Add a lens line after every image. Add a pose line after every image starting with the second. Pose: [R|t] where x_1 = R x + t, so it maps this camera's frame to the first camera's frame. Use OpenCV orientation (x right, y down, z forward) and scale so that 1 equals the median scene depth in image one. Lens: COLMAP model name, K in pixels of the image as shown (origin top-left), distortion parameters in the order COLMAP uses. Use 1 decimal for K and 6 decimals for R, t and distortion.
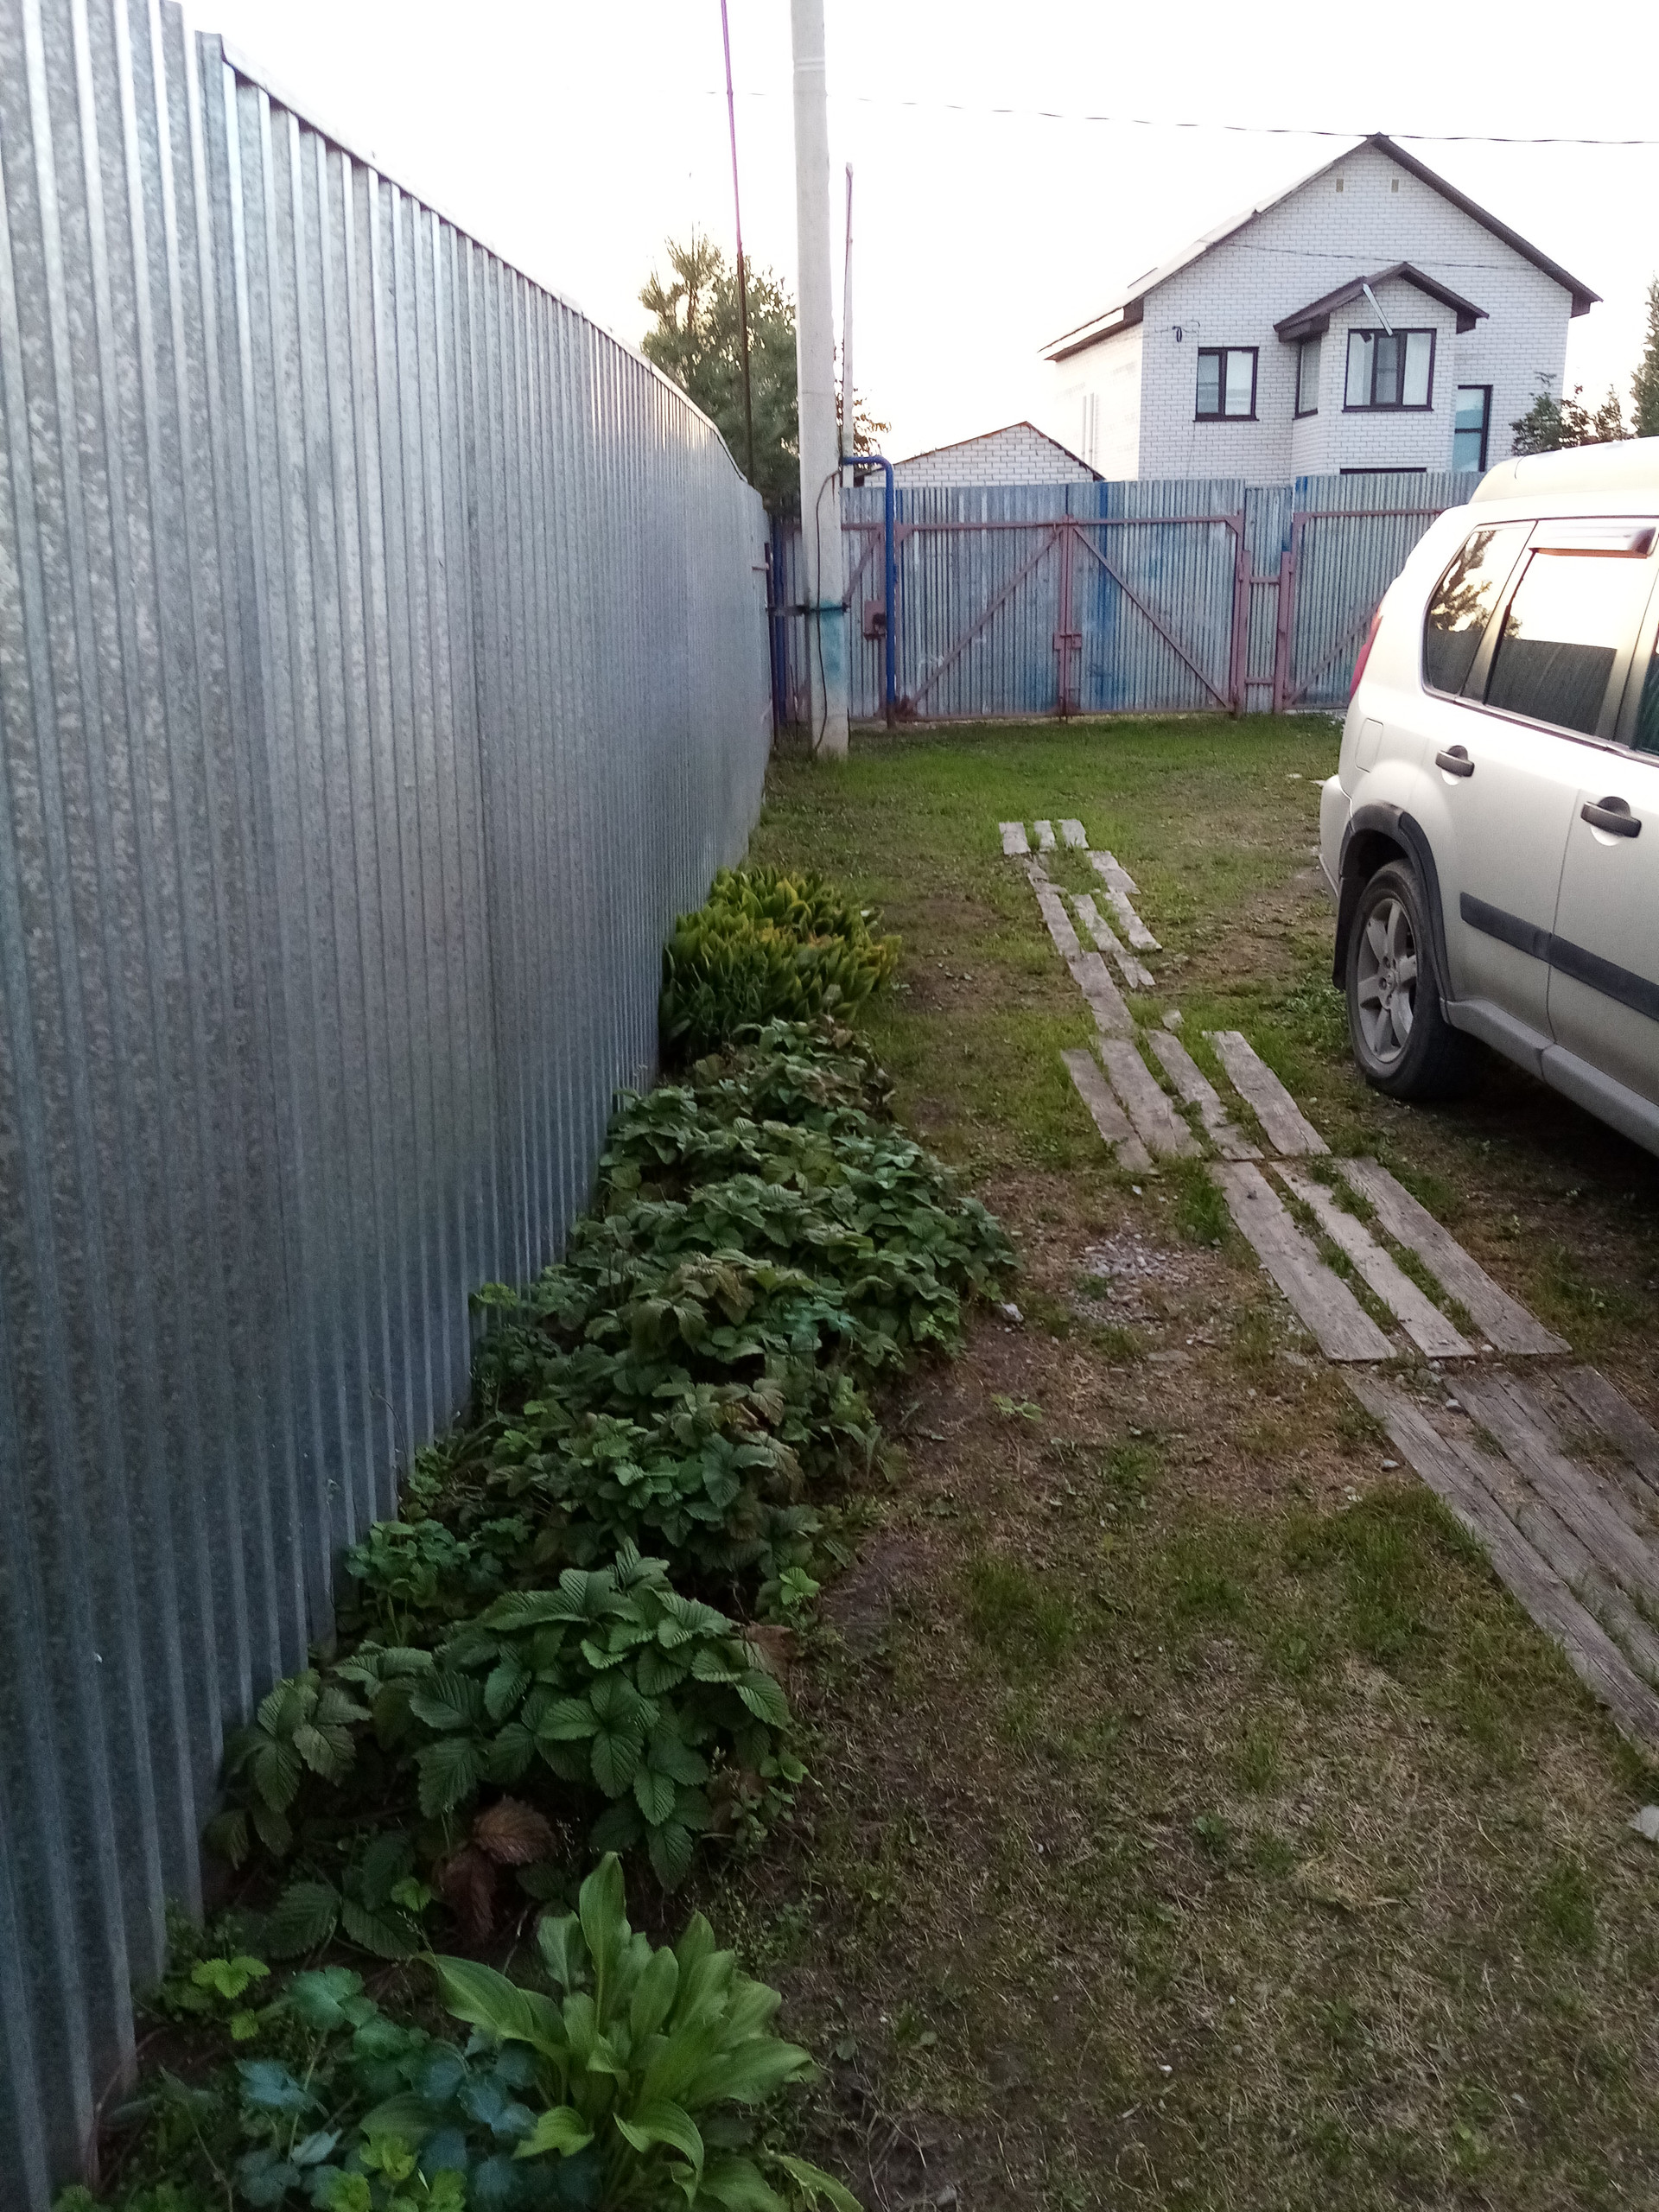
lens RADIAL K [[1752.3, 0, 837.8], [0, 1752.3, 1089.6], [0, 0, 1]] dist [0.068981, -0.123951]
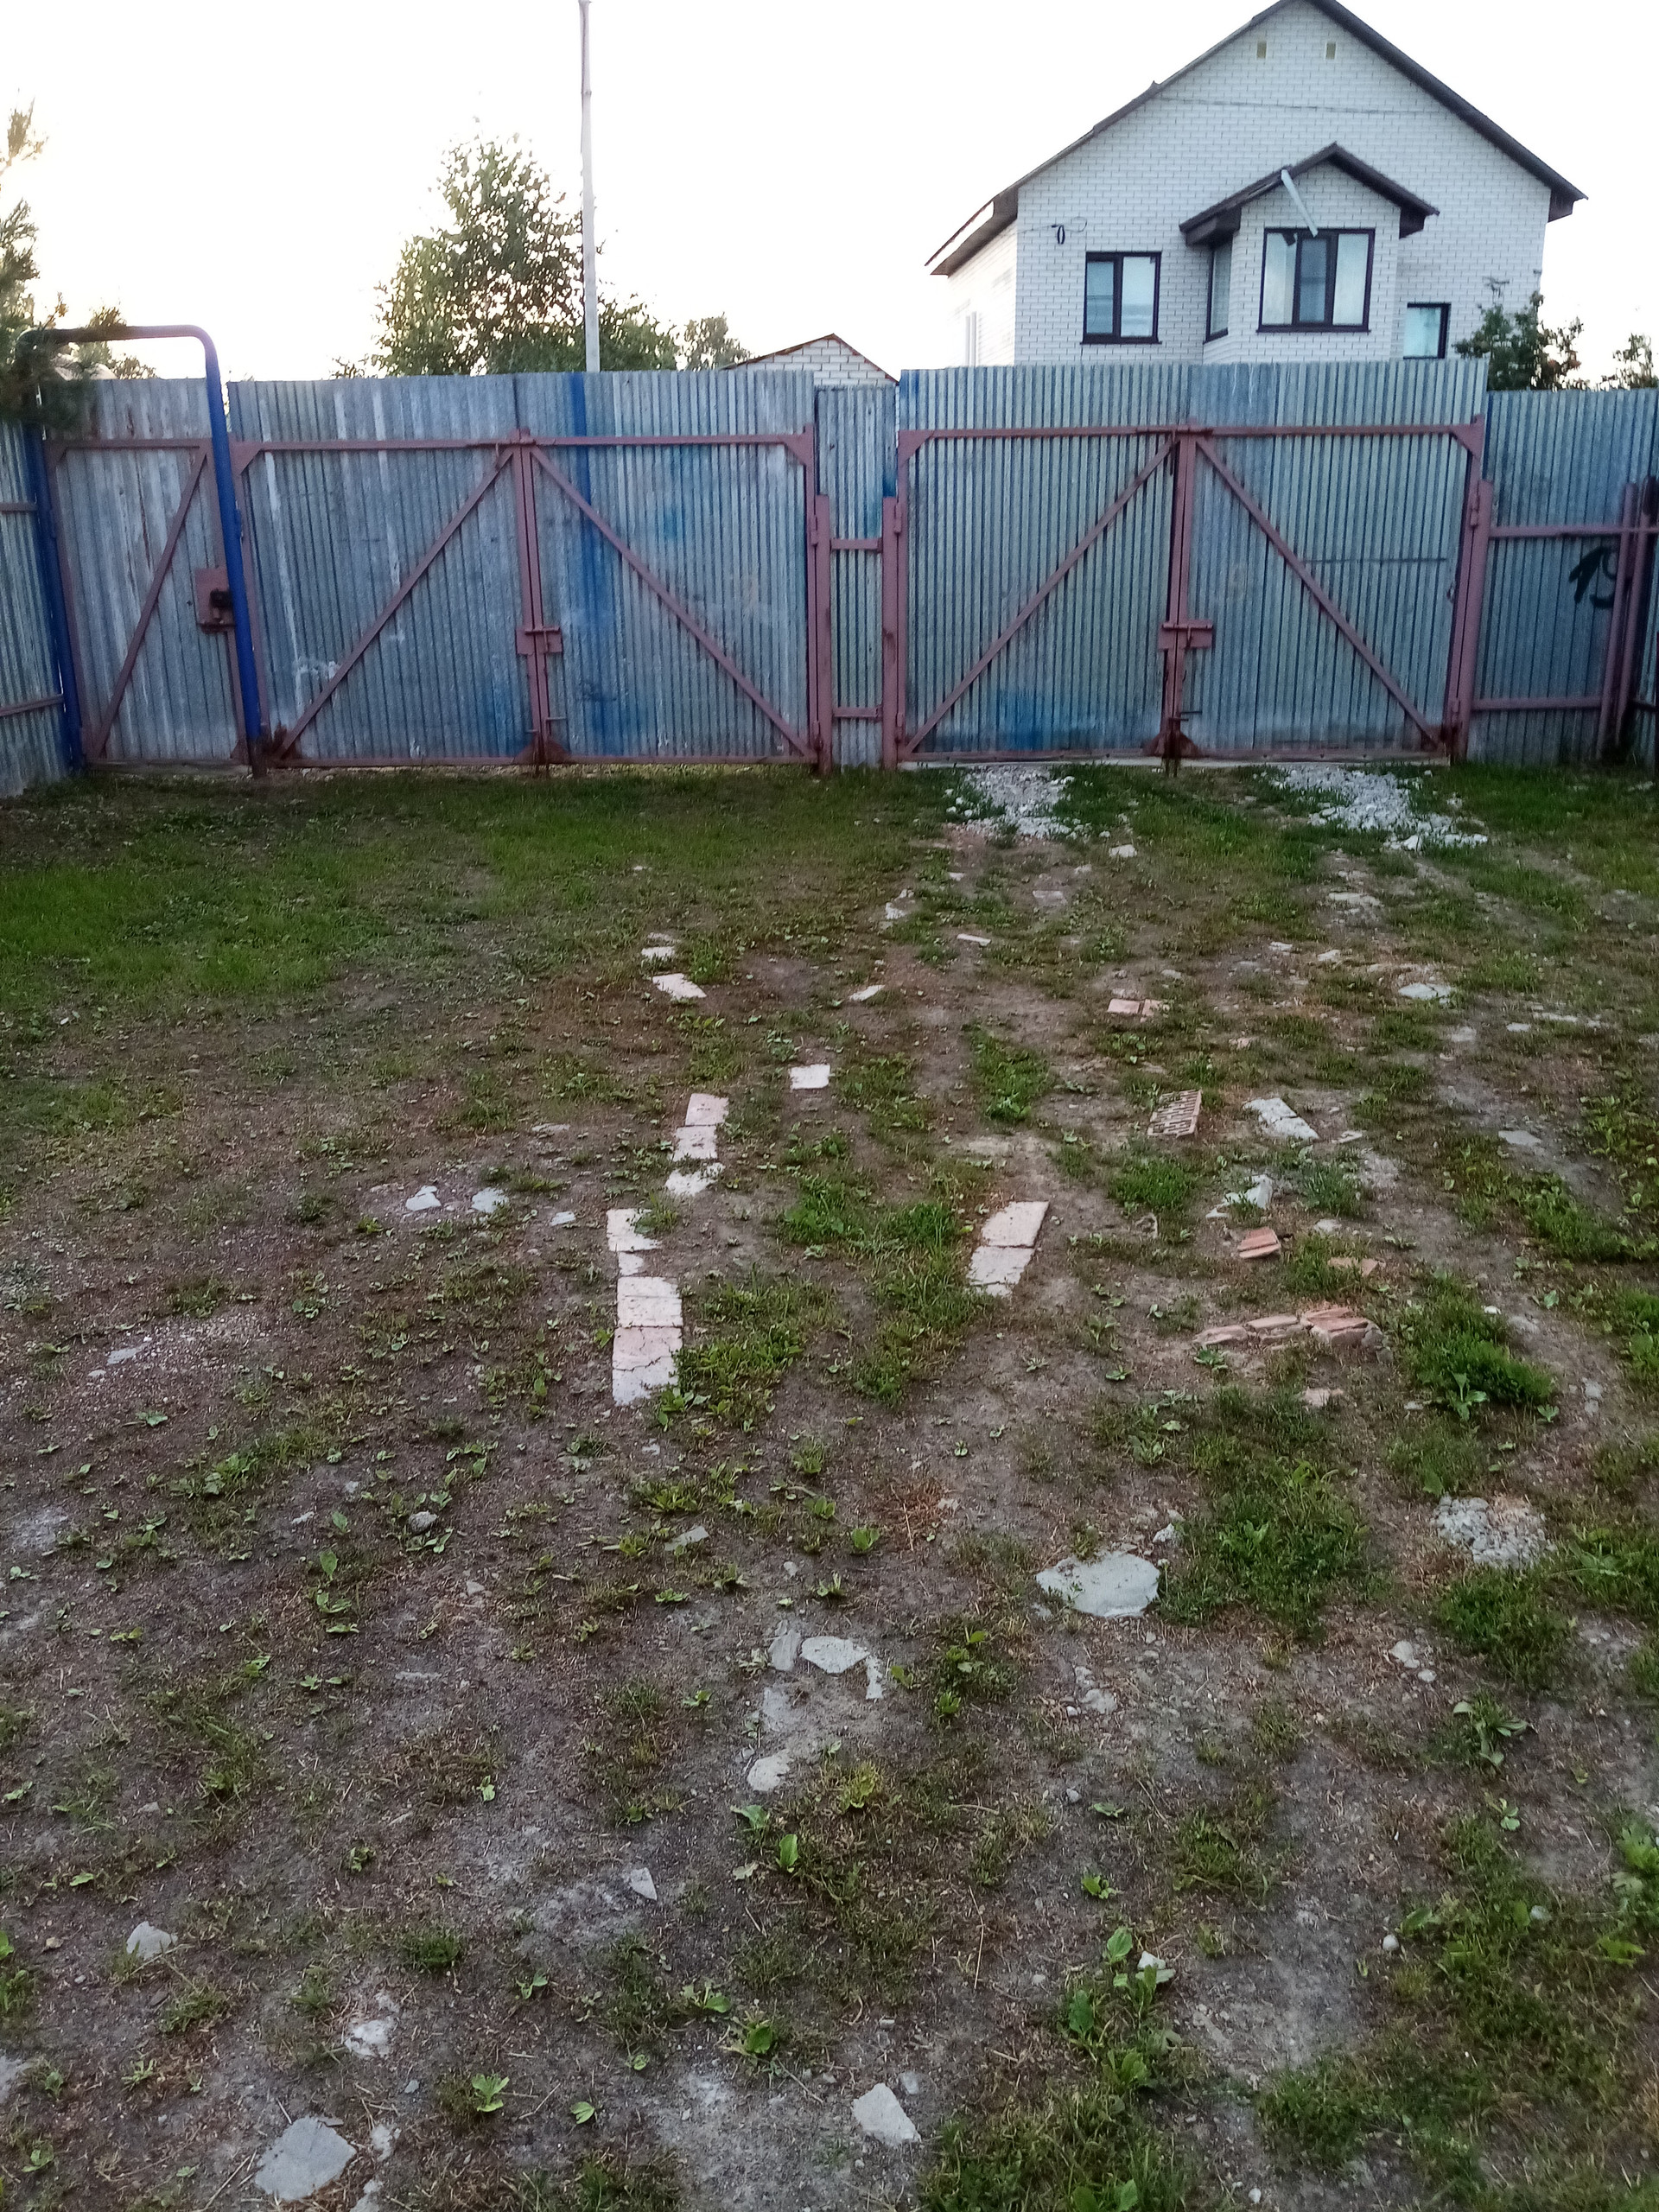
lens RADIAL K [[1752.3, 0, 837.8], [0, 1752.3, 1089.6], [0, 0, 1]] dist [0.068981, -0.123951]
pose [[0.999804, 0.014338, -0.013653, 0.131091], [-0.014000, 0.999600, 0.024583, -0.063558], [0.014000, -0.024387, 0.999605, 0.213070]]
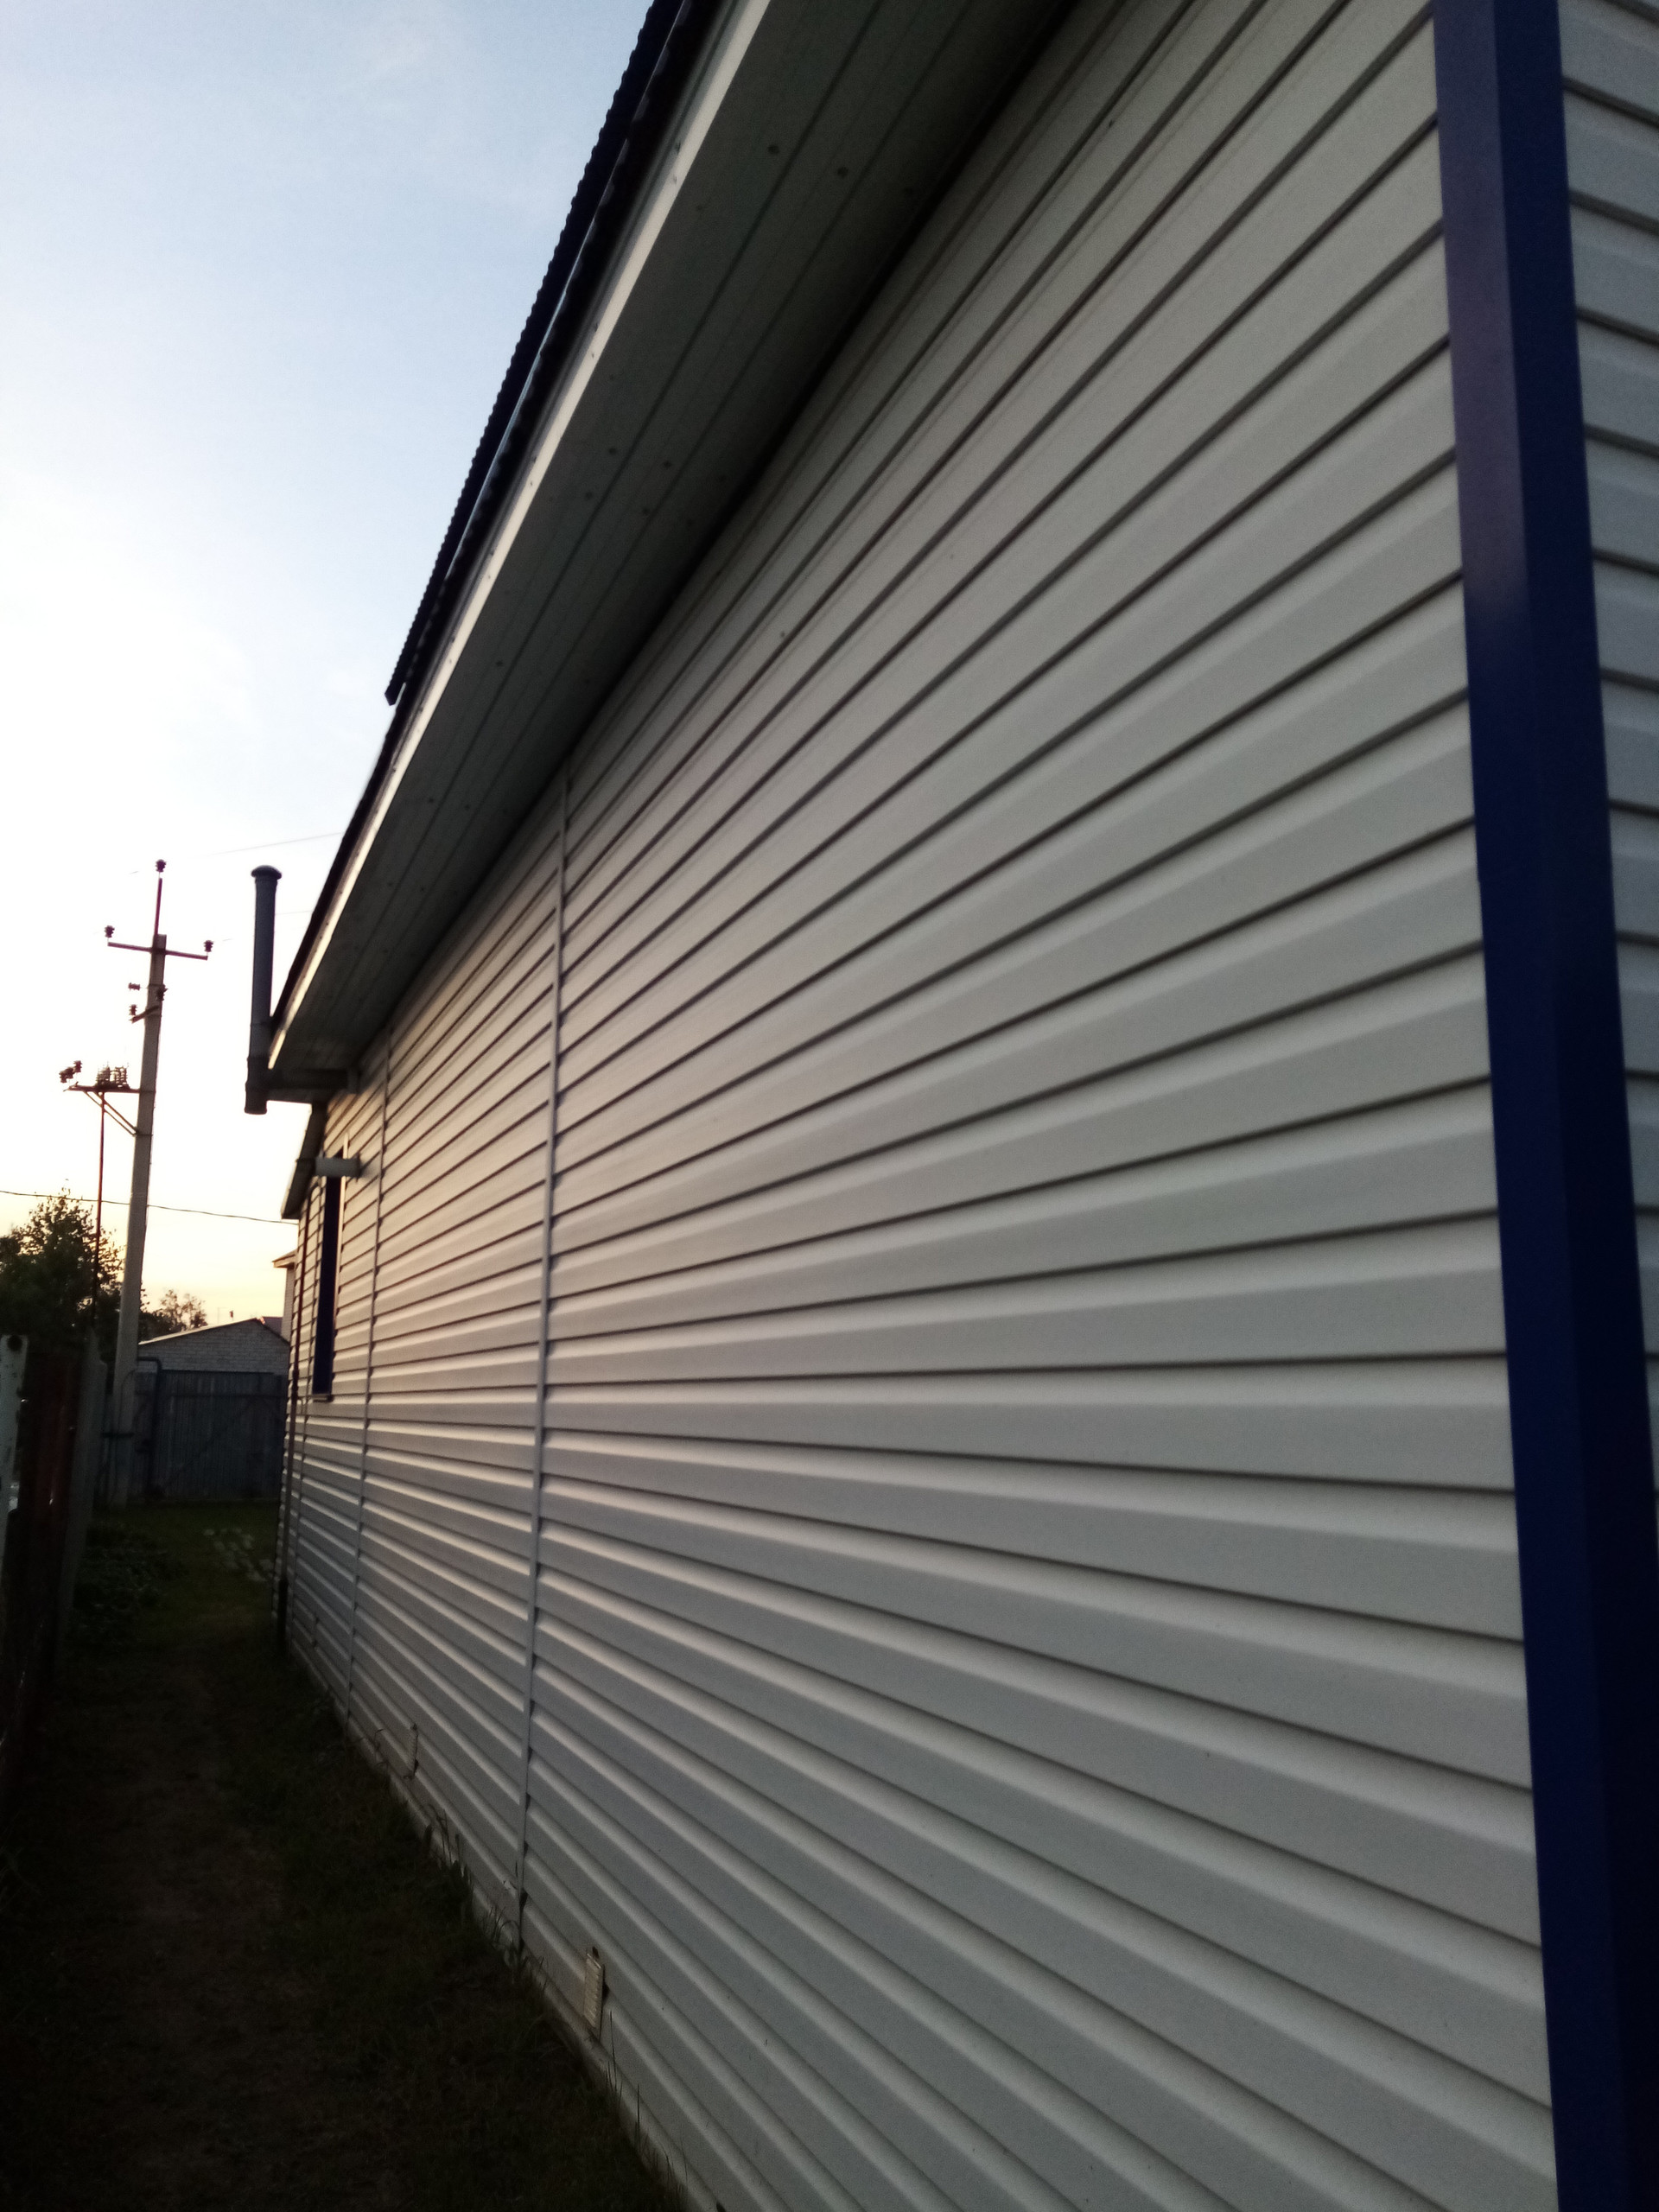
lens RADIAL K [[1752.3, 0, 837.8], [0, 1752.3, 1089.6], [0, 0, 1]] dist [0.068981, -0.123951]
pose [[0.919587, 0.102879, 0.379177, -0.026818], [0.082388, 0.893154, -0.442140, 0.146181], [-0.384151, 0.437826, 0.812857, -0.491215]]
